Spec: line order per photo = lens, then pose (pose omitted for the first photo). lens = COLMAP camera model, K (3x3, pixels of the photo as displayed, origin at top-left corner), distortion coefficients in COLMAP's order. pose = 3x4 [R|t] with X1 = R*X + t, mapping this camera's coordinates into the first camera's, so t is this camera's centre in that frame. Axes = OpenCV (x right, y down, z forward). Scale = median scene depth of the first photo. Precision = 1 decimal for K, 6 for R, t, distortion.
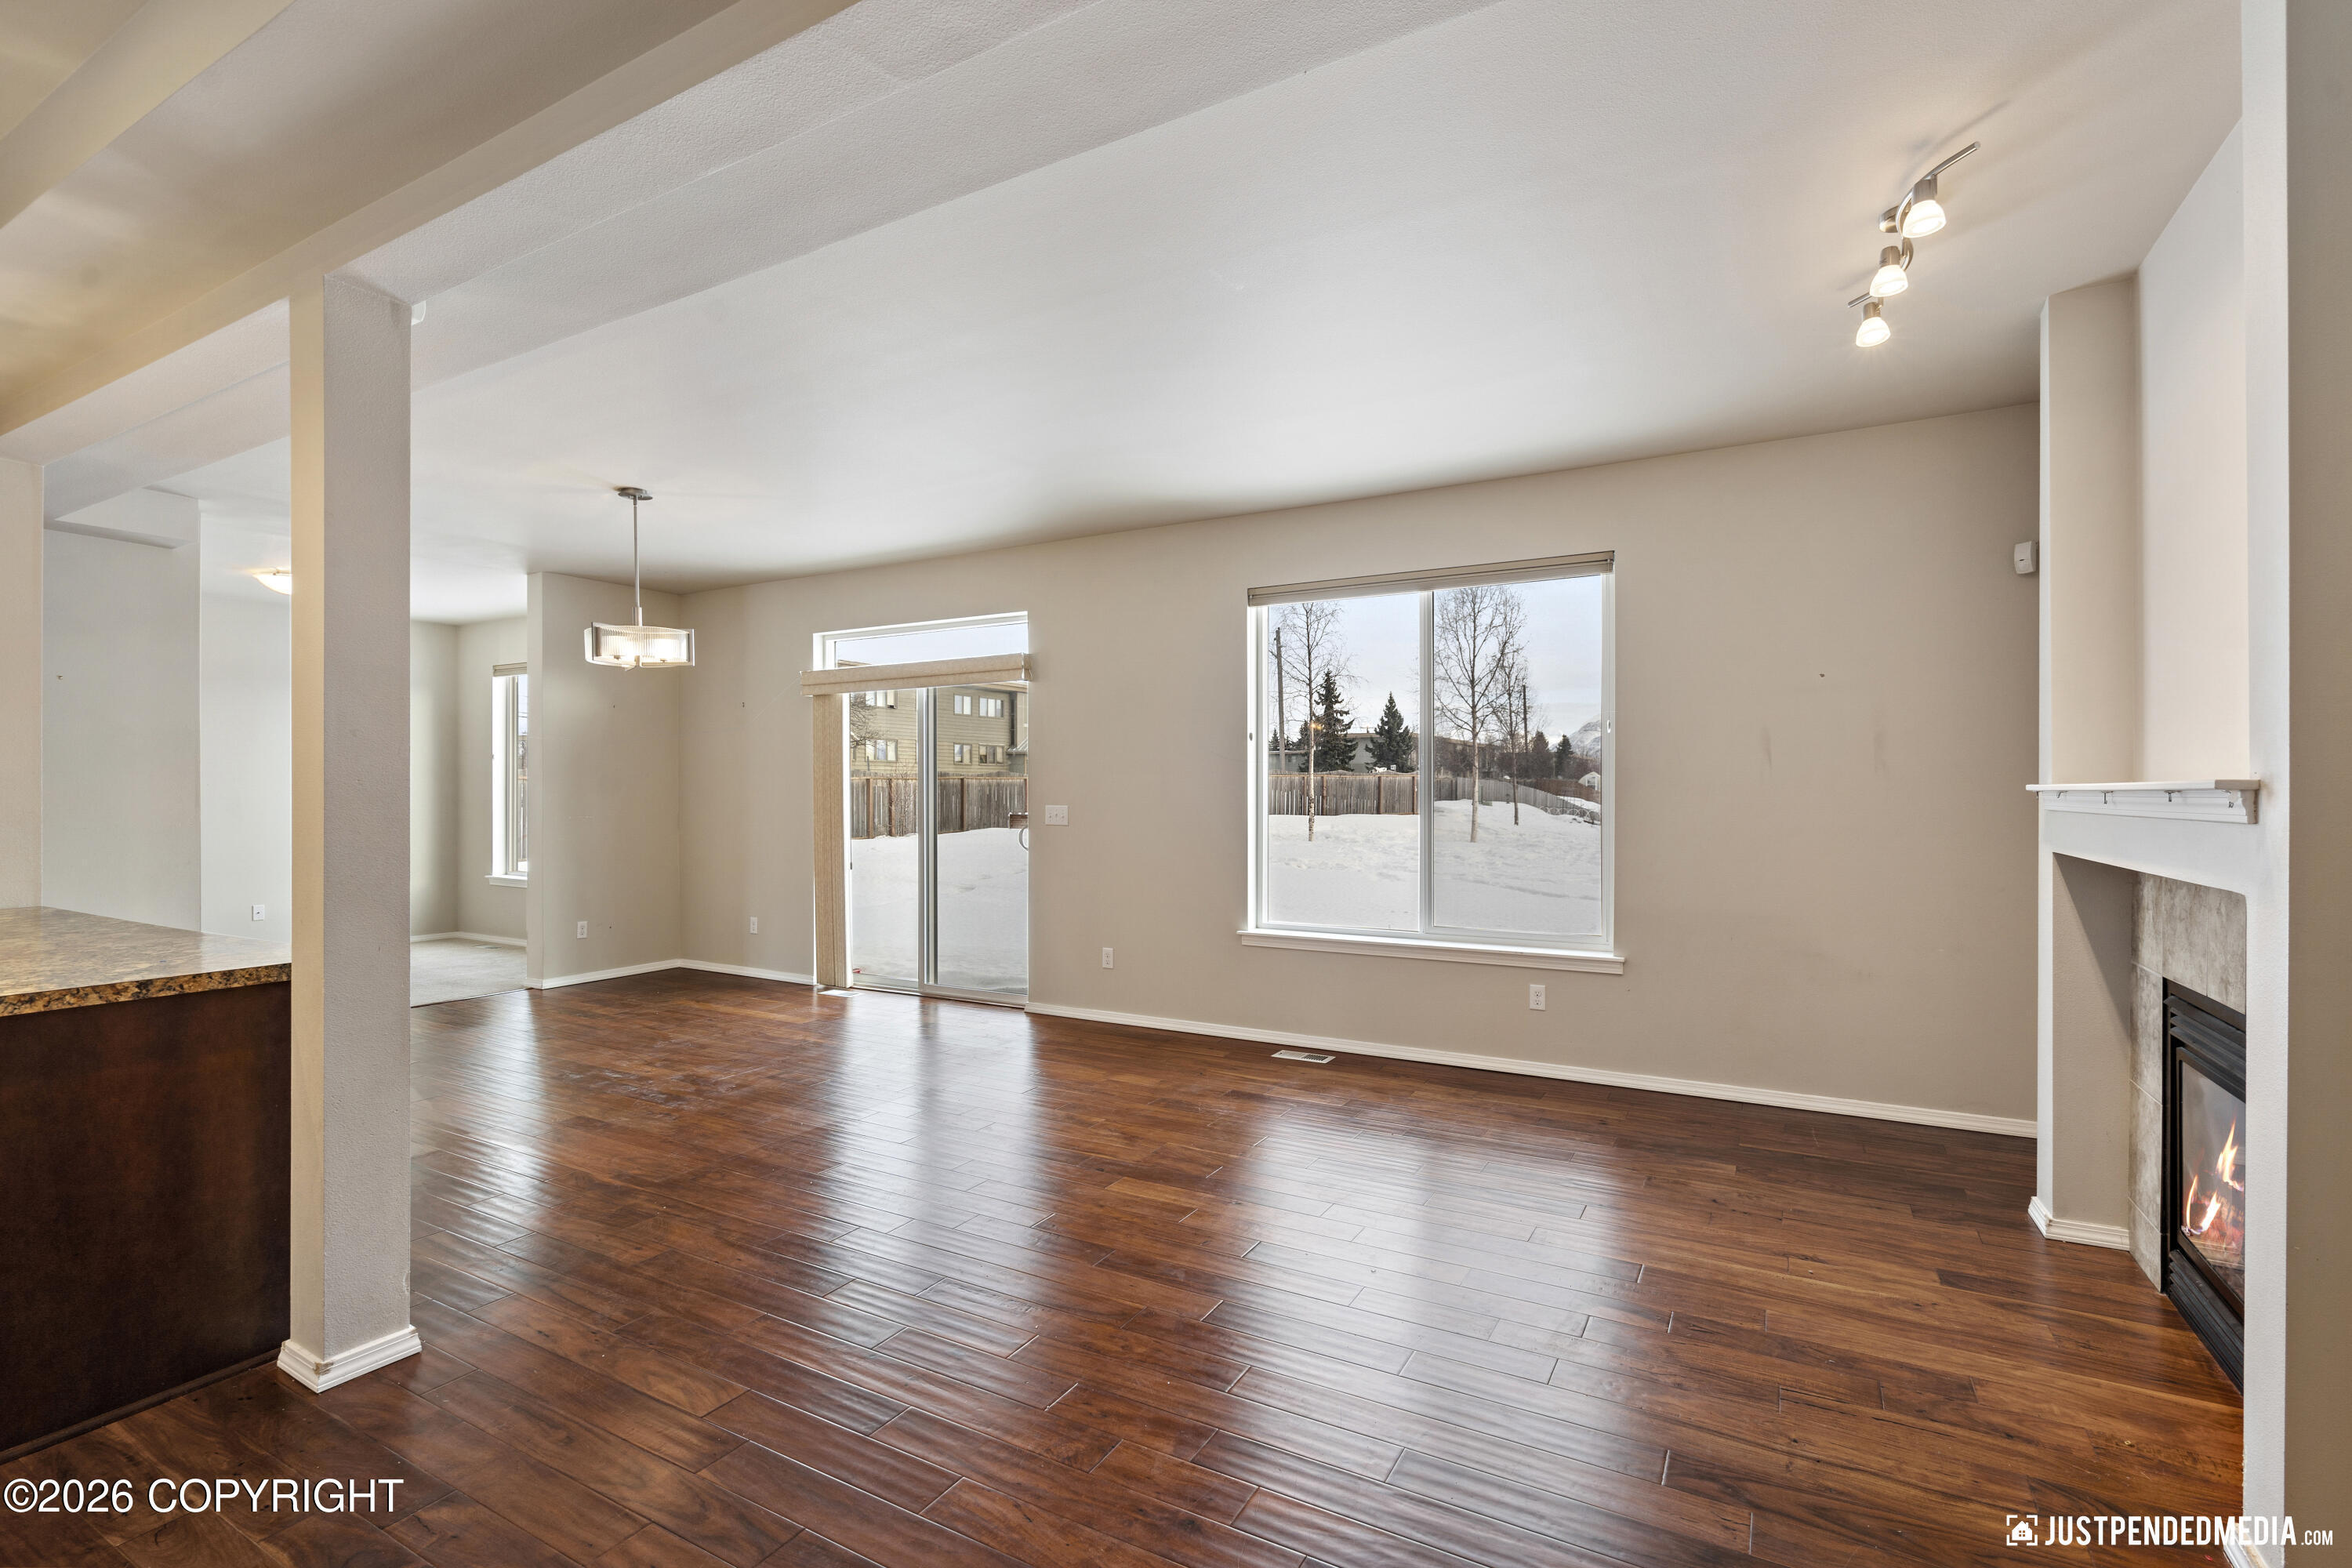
lens RADIAL K [[1068.1, 0, 1171.4], [0, 1068.1, 787.6], [0, 0, 1]] dist [-0.003021, 0.000915]
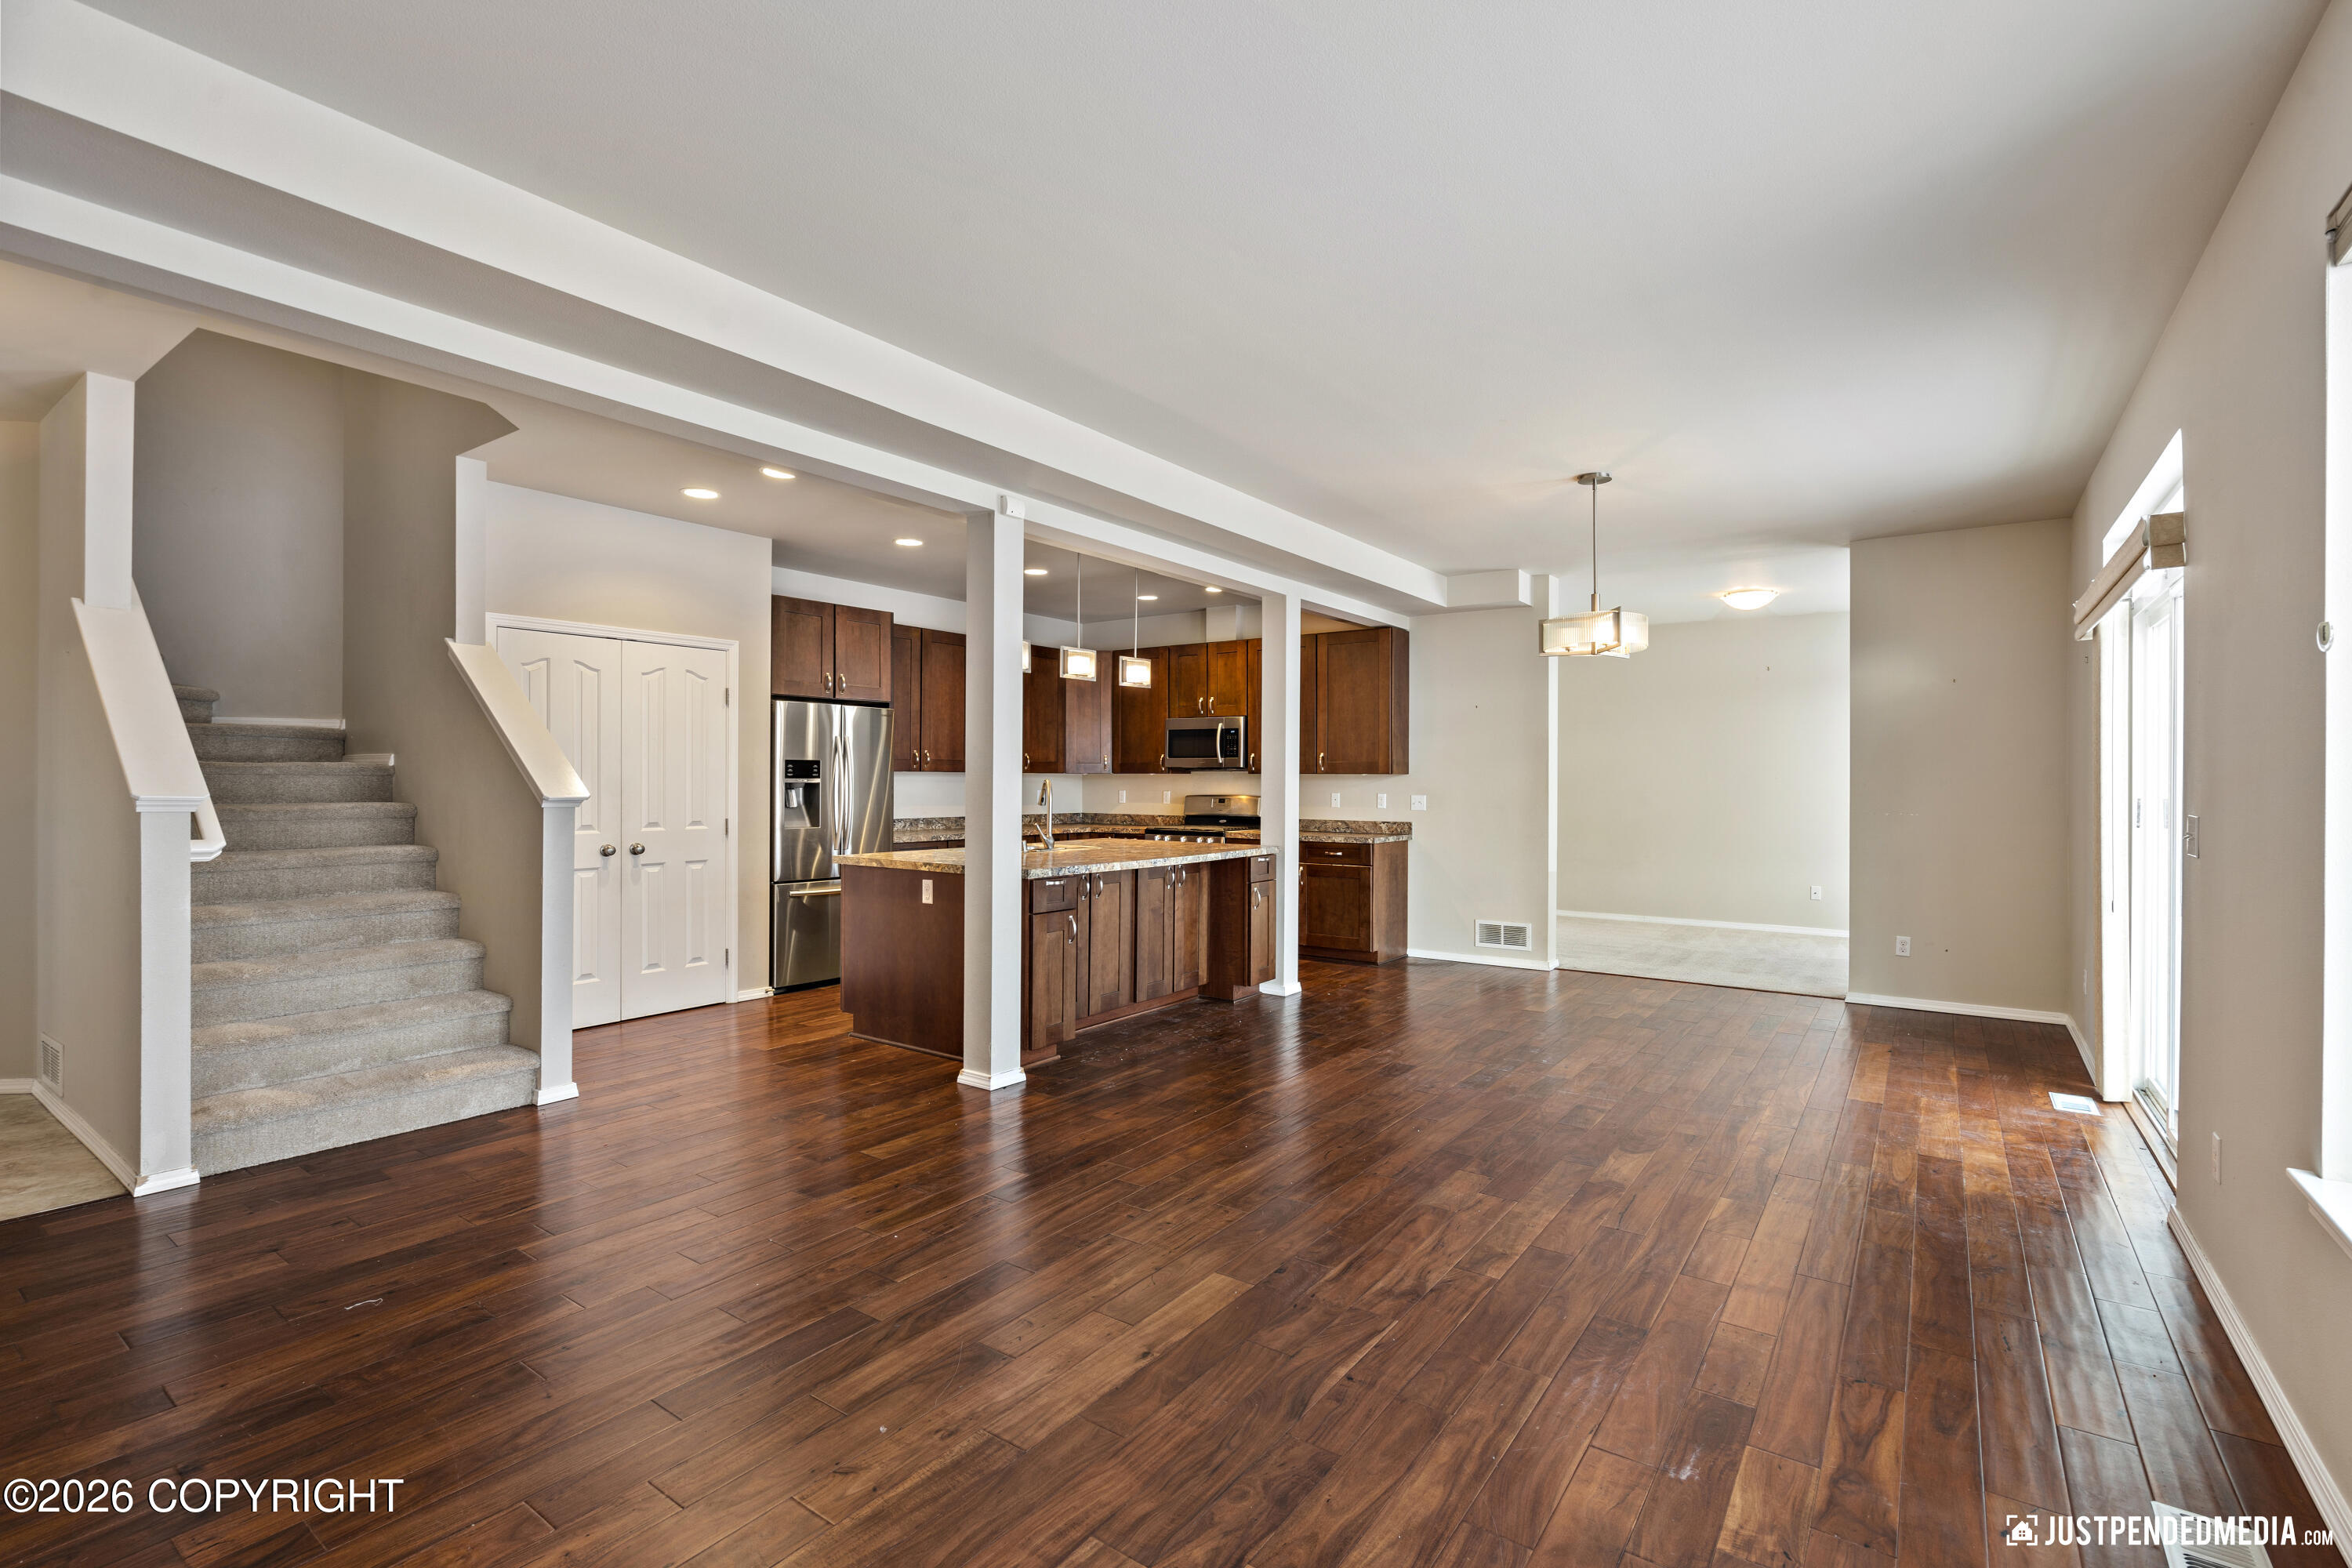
lens RADIAL K [[1068.1, 0, 1167.7], [0, 1068.1, 786.4], [0, 0, 1]] dist [-0.003021, 0.000915]
pose [[-0.115396, 0.004259, -0.993310, 0.535435], [-0.001643, 0.999989, 0.004478, 0.003424], [0.993318, 0.002149, -0.115387, 0.759329]]
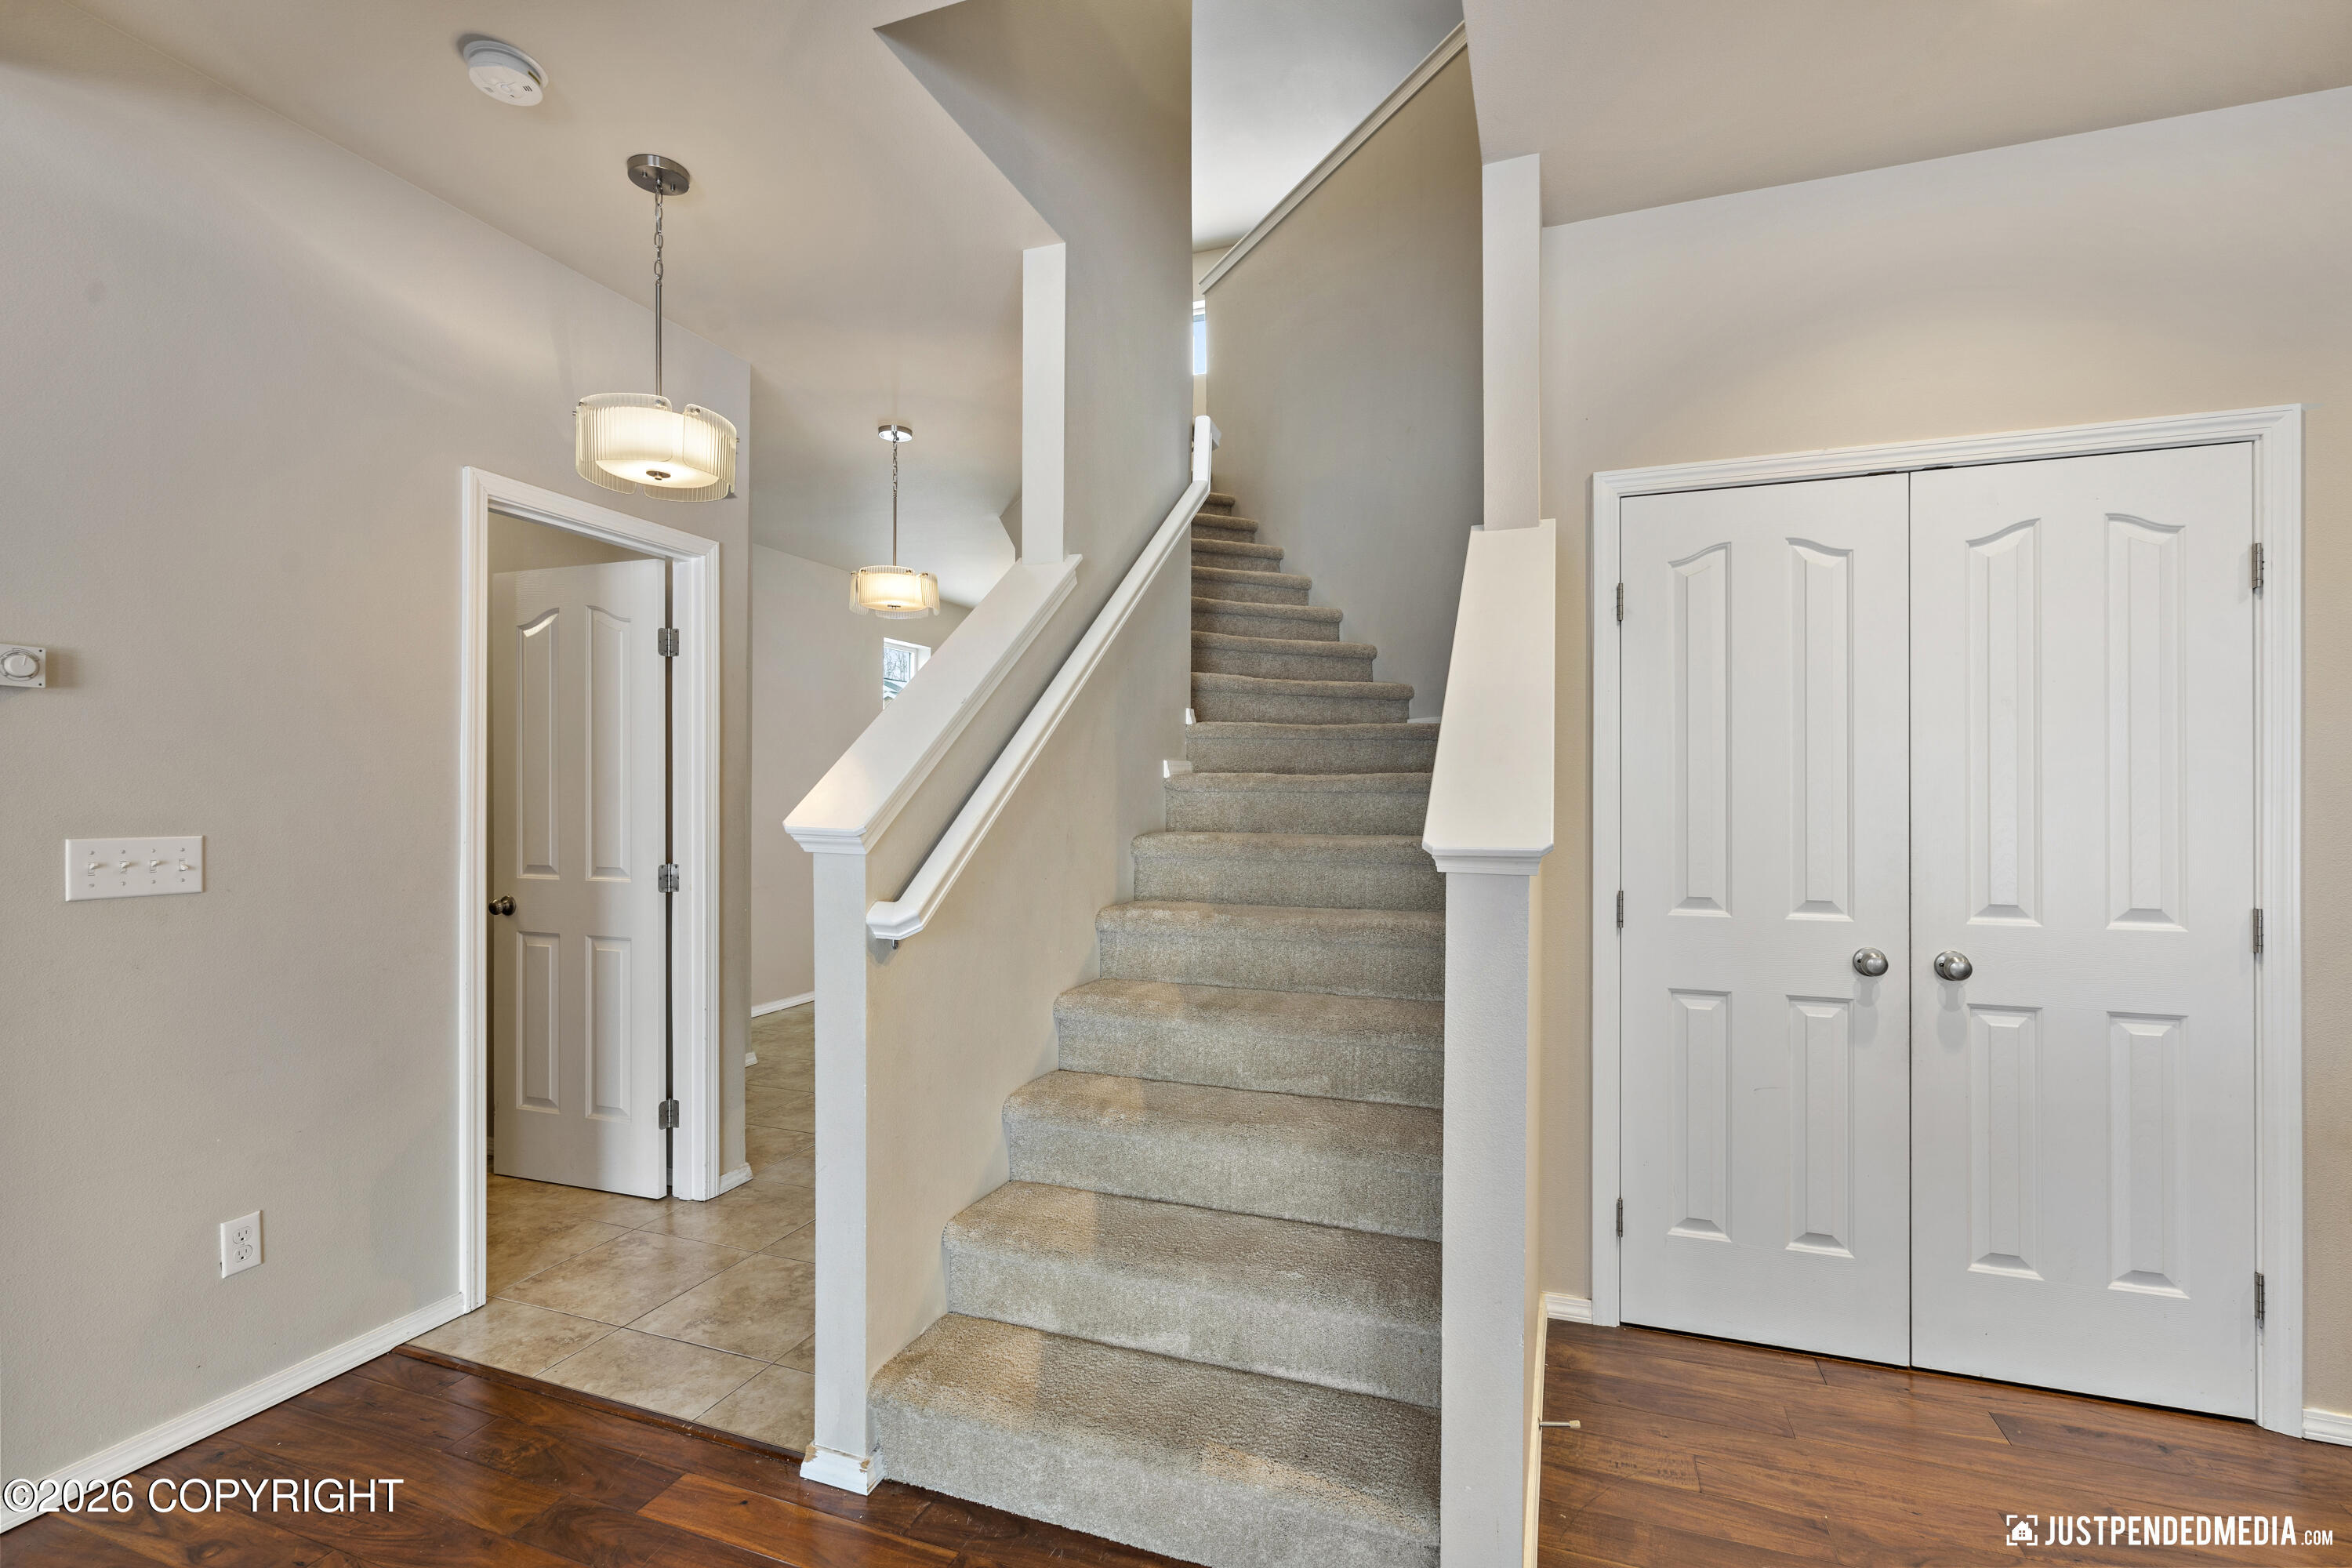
lens RADIAL K [[1068.1, 0, 1174.7], [0, 1068.1, 793.0], [0, 0, 1]] dist [-0.003021, 0.000915]
pose [[-0.987549, -0.002682, -0.157288, -0.135714], [-0.001884, 0.999985, -0.005225, 0.002288], [0.157299, -0.004864, -0.987539, 0.469205]]
